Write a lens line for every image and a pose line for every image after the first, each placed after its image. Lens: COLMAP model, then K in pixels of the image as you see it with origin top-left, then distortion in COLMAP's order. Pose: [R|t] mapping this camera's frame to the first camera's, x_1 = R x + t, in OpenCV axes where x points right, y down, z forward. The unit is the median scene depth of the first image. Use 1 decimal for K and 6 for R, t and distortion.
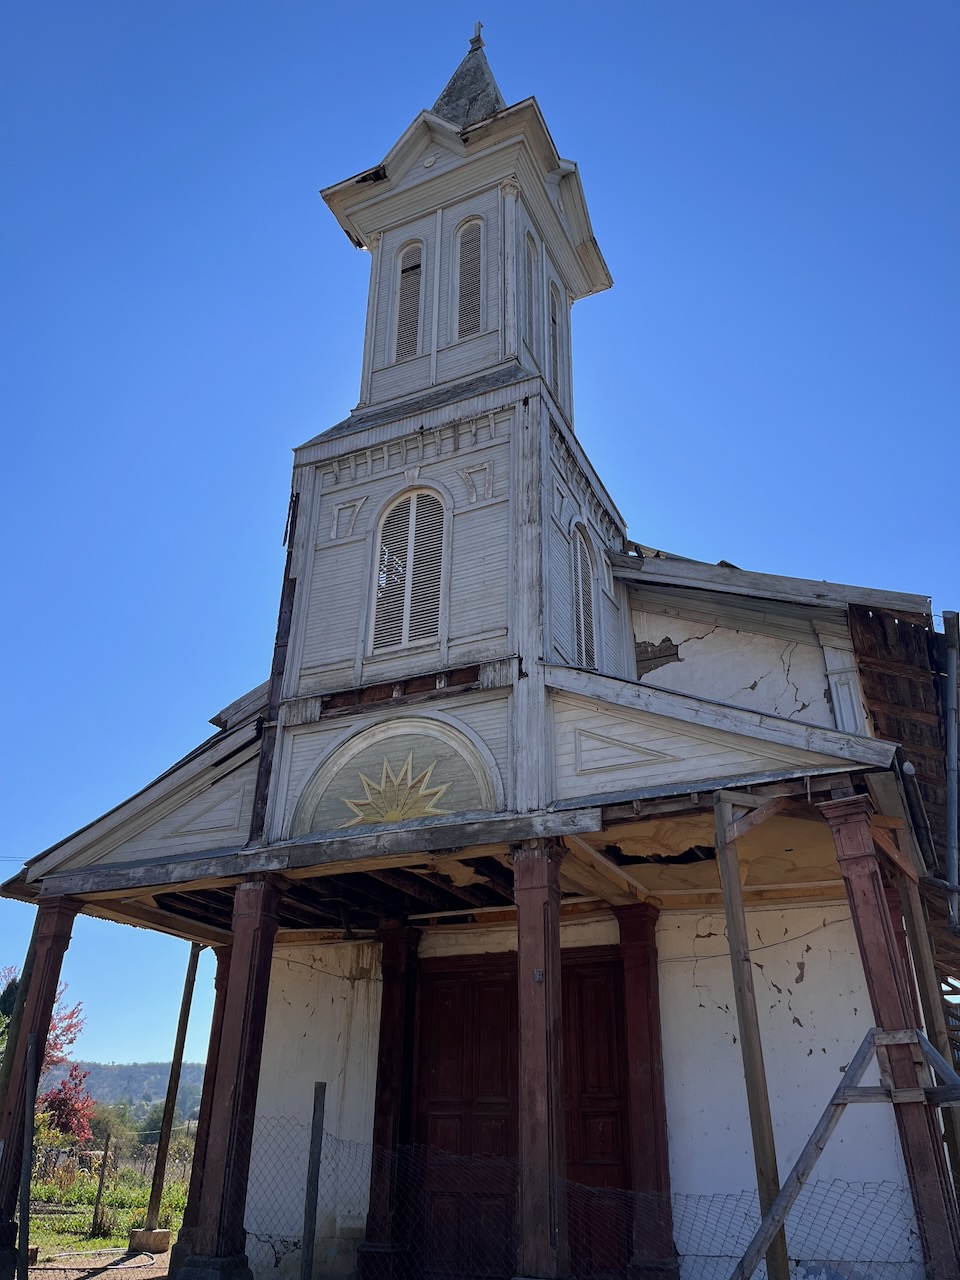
lens RADIAL K [[970.8, 0, 481.3], [0, 970.8, 648.9], [0, 0, 1]] dist [0.066114, -0.087440]
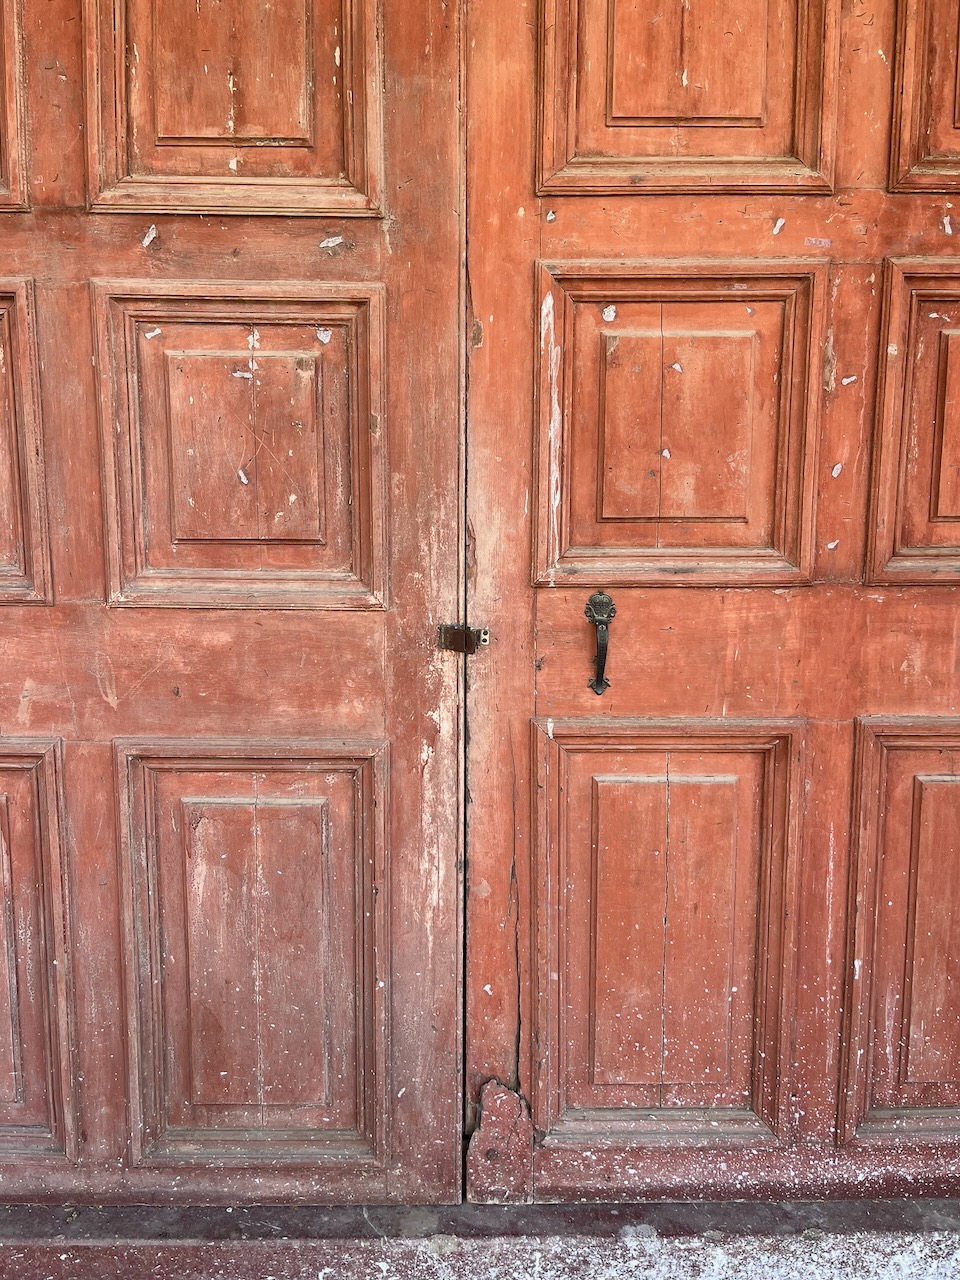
lens RADIAL K [[970.8, 0, 481.3], [0, 970.8, 648.9], [0, 0, 1]] dist [0.066114, -0.087440]
pose [[0.905727, -0.068715, 0.418255, -0.023170], [-0.184393, 0.824628, 0.534779, 0.469489], [-0.381652, -0.561487, 0.734217, 0.919957]]
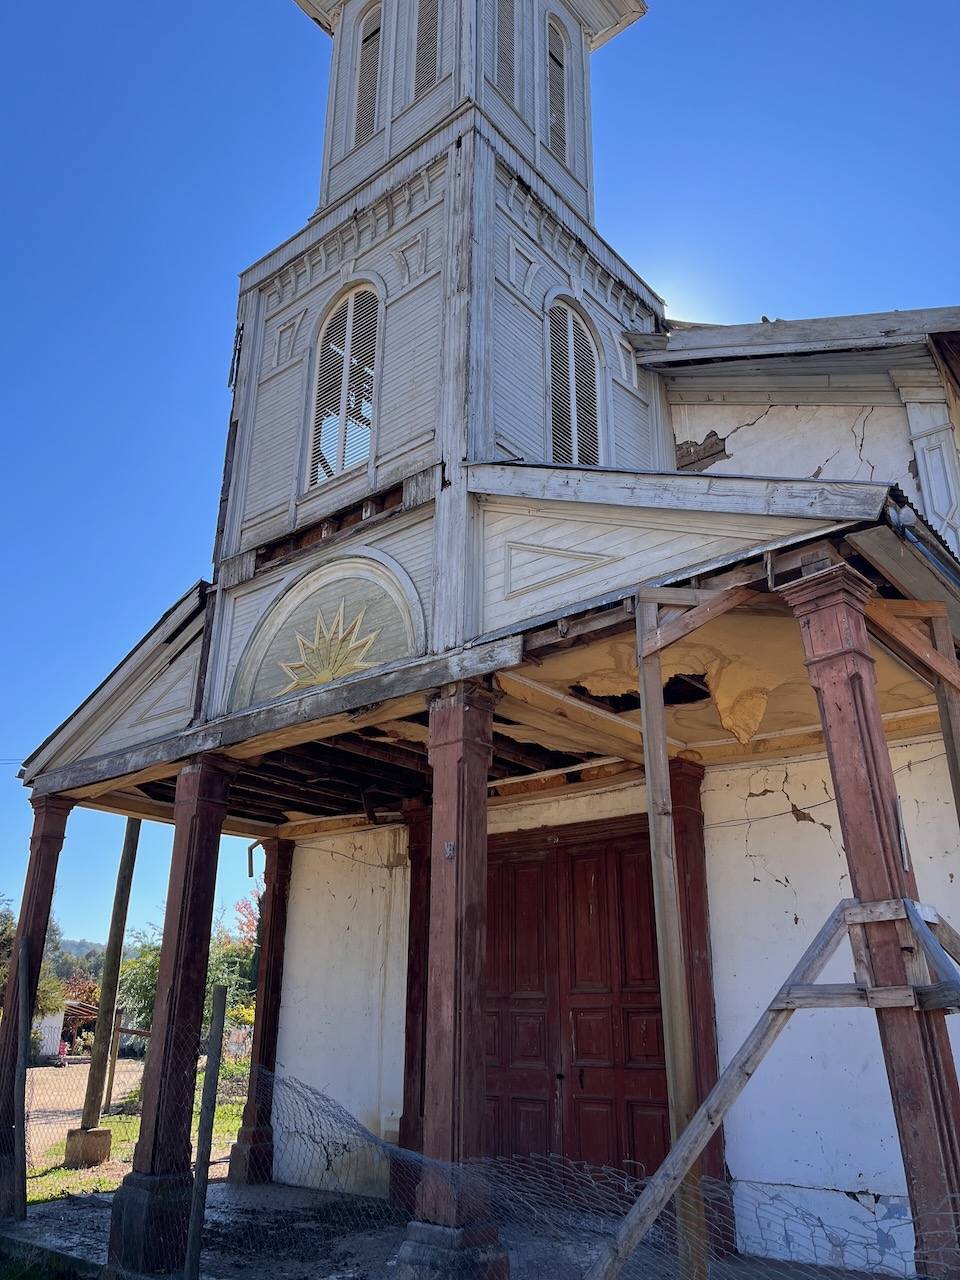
lens RADIAL K [[970.8, 0, 481.3], [0, 970.8, 648.9], [0, 0, 1]] dist [0.066114, -0.087440]
pose [[0.964780, -0.099317, -0.243589, 0.227848], [0.124007, 0.988355, 0.088180, 0.085004], [0.231995, -0.115281, 0.965862, 0.211270]]
